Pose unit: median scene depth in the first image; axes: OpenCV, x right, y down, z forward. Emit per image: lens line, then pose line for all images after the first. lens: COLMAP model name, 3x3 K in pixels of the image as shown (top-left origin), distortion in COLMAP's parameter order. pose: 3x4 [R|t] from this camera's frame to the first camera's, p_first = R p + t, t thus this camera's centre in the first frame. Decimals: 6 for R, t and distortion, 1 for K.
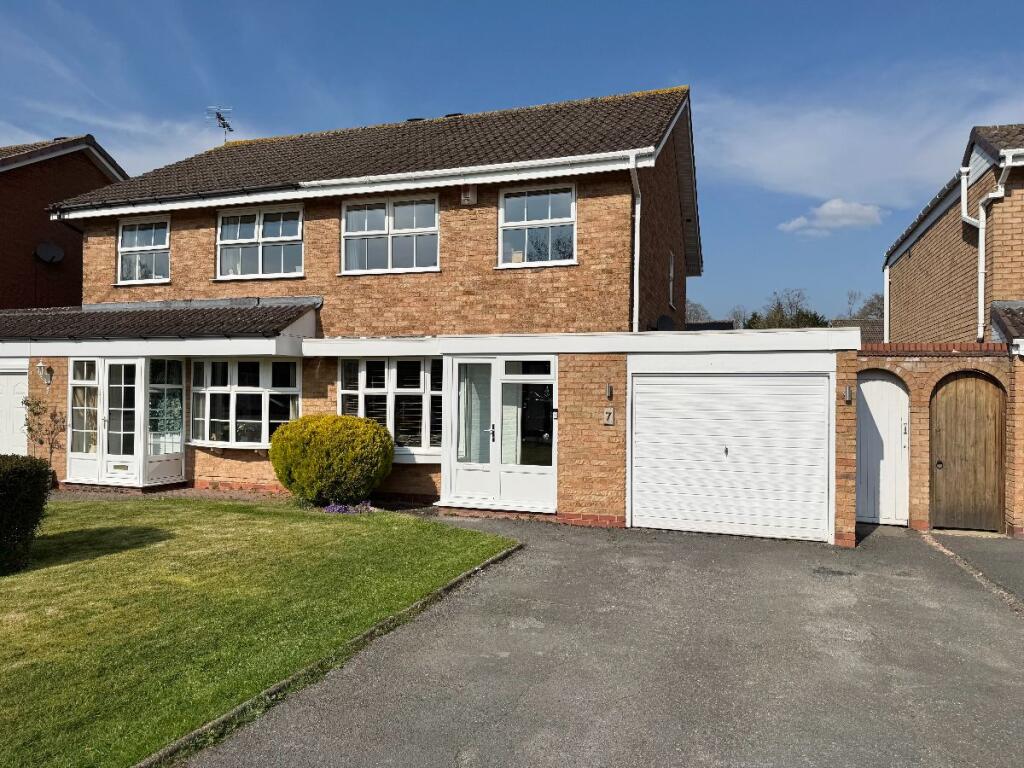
lens RADIAL K [[722.3, 0, 512.0], [0, 722.3, 384.0], [0, 0, 1]] dist [0.113832, 0.000003]
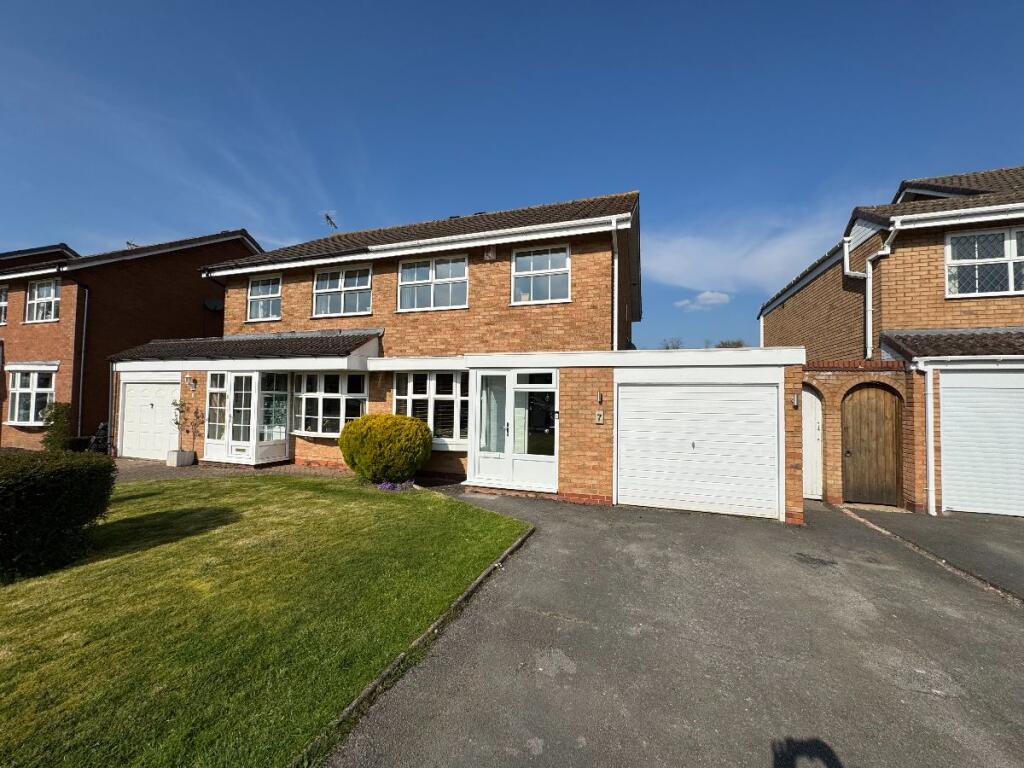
lens RADIAL K [[408.0, 0, 515.5], [0, 408.0, 379.4], [0, 0, 1]] dist [-0.000366, 0.000677]
pose [[0.999970, 0.003726, 0.006828, -0.015629], [-0.003512, 0.999511, -0.031069, 0.001066], [-0.006940, 0.031044, 0.999494, 0.240490]]
